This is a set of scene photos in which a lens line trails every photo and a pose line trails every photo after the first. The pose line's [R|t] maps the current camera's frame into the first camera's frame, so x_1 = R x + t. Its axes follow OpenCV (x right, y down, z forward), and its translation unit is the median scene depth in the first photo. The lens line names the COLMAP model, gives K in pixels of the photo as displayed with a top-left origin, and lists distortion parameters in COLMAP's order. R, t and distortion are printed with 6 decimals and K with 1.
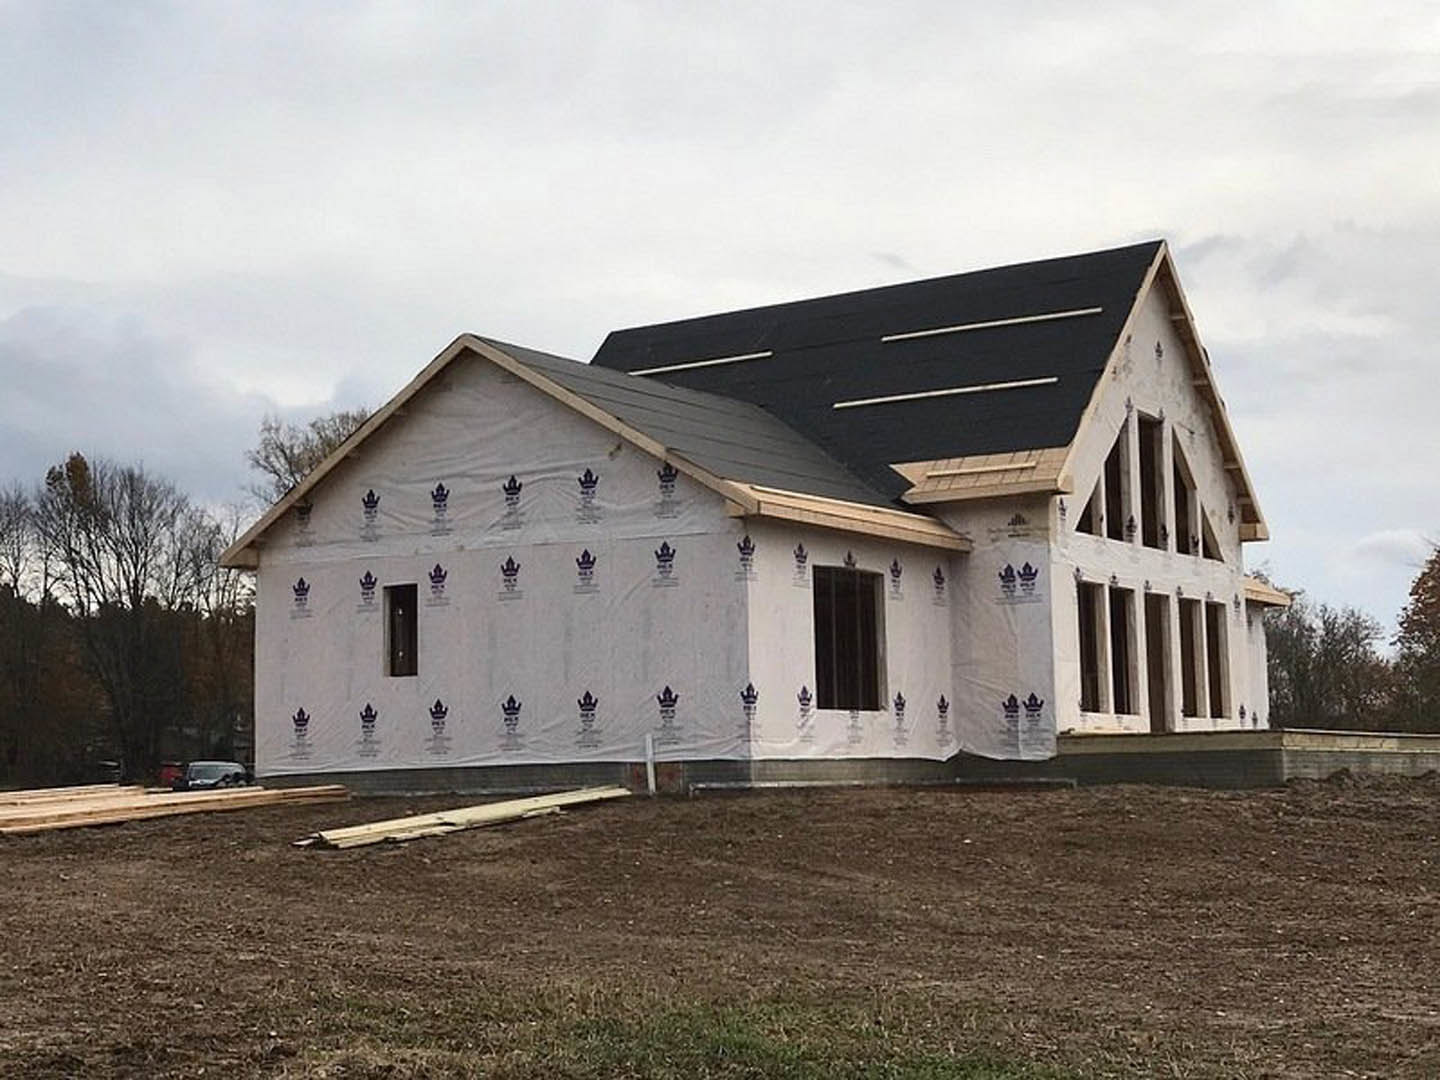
lens RADIAL K [[2238.4, 0, 720.0], [0, 2238.4, 540.0], [0, 0, 1]] dist [0.047536, 0.016581]
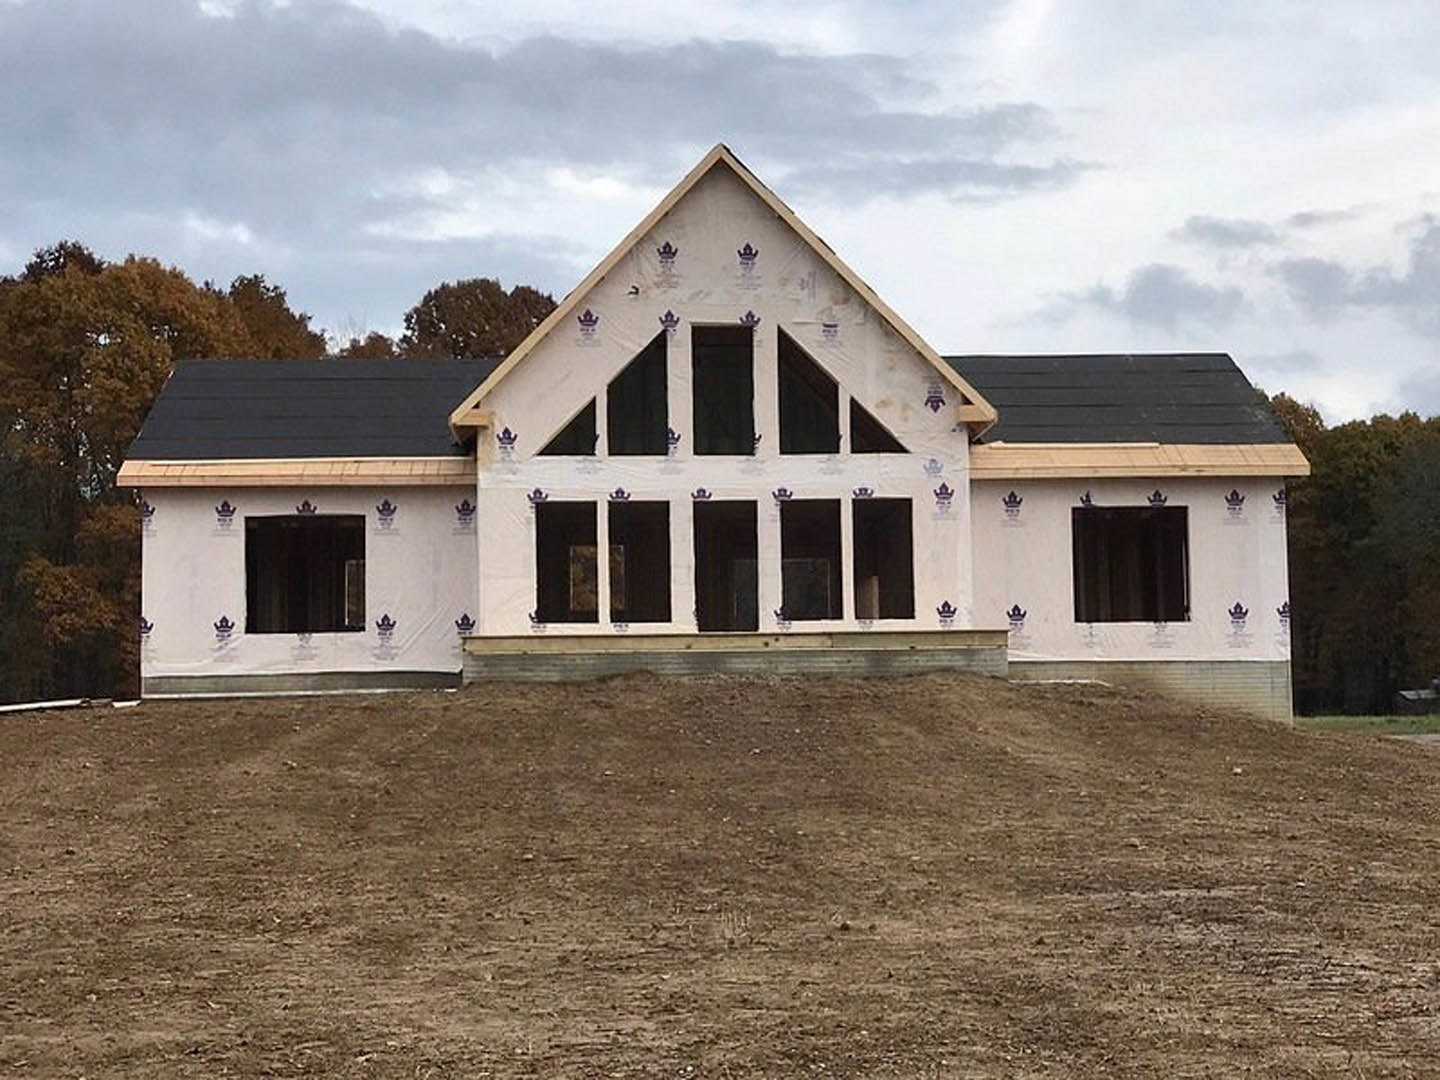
lens RADIAL K [[2238.4, 0, 720.0], [0, 2238.4, 540.0], [0, 0, 1]] dist [0.047536, 0.016581]
pose [[0.601125, -0.066440, -0.796389, 1.004150], [0.096111, 0.995315, -0.010490, 0.052689], [0.793355, -0.070236, 0.604694, 0.397071]]
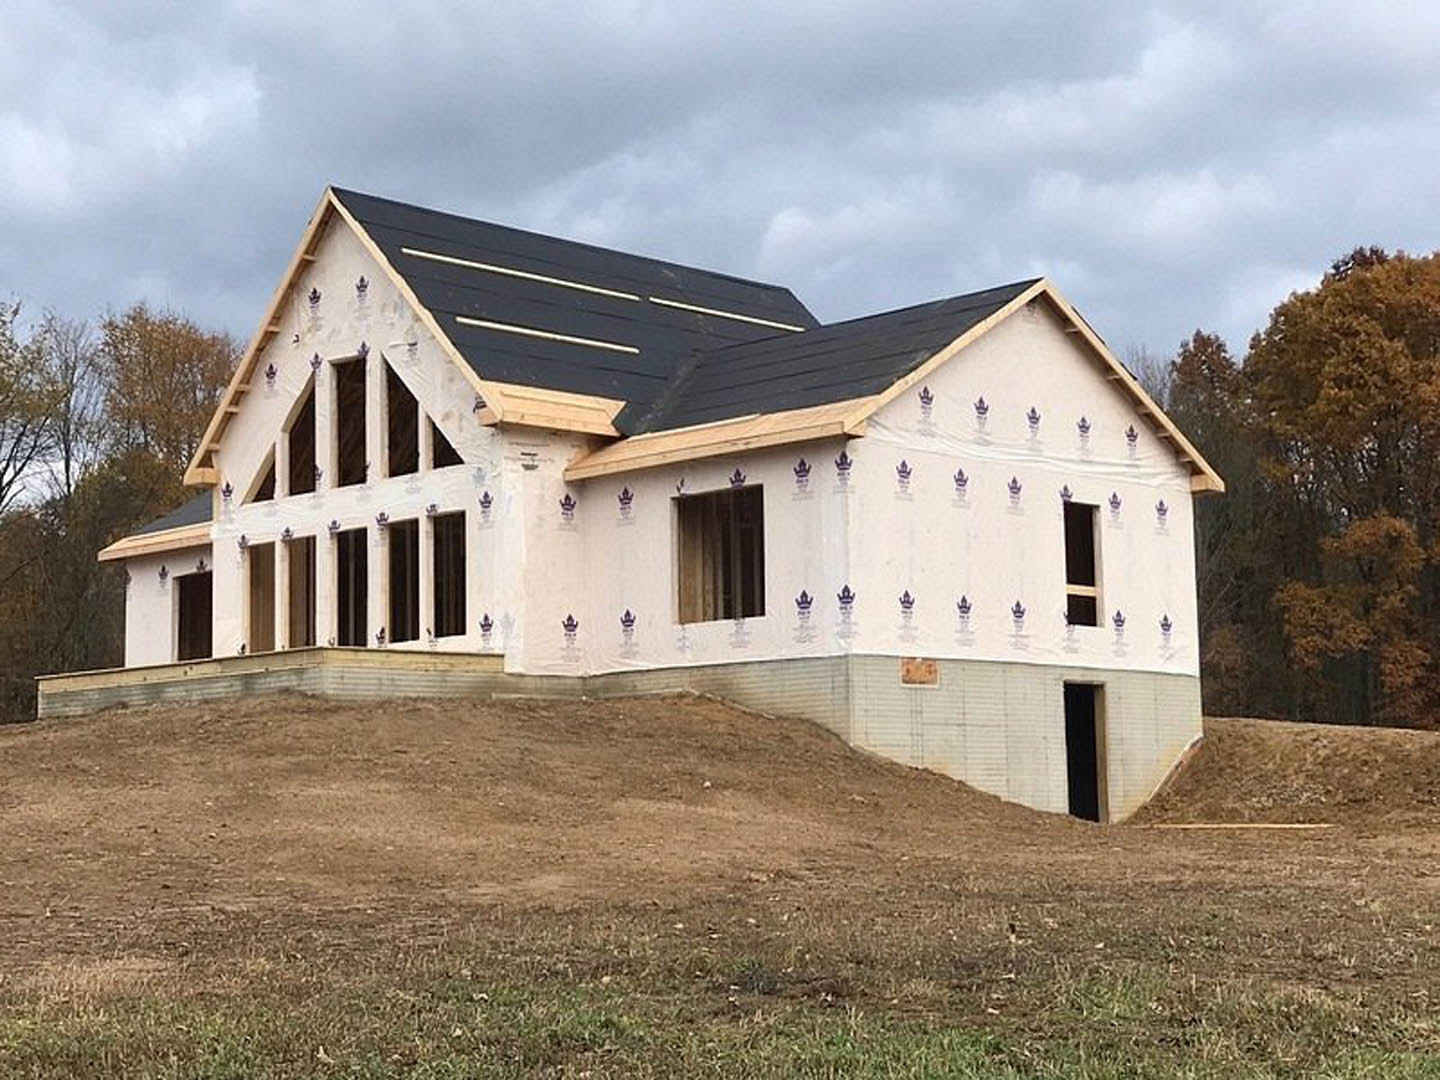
lens RADIAL K [[2347.1, 0, 766.6], [0, 2347.1, 547.6], [0, 0, 1]] dist [0.185109, -0.072274]
pose [[-0.180299, -0.090448, -0.979444, 1.240651], [0.136254, 0.983866, -0.115938, 0.186840], [0.974129, -0.154357, -0.165066, 1.385211]]
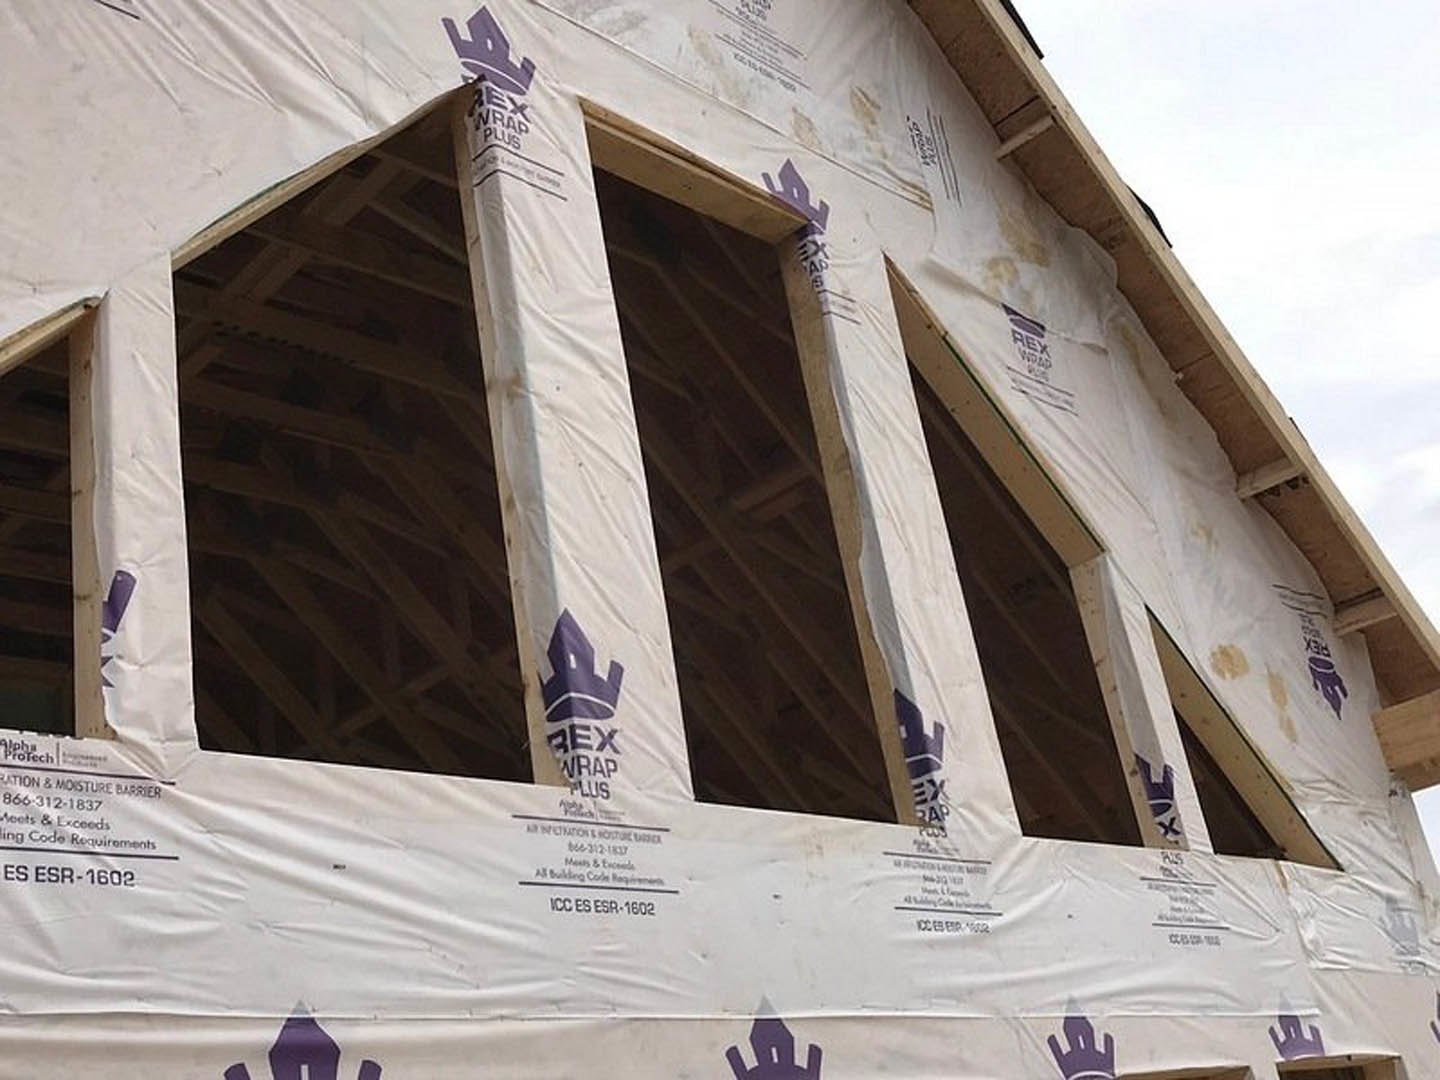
lens RADIAL K [[1727.5, 0, 720.0], [0, 1727.5, 540.0], [0, 0, 1]] dist [0.109912, -0.331121]
pose [[0.967190, -0.216415, -0.133075, 0.211455], [0.169560, 0.939944, -0.296233, 0.021989], [0.189193, 0.263949, 0.945800, 0.884225]]
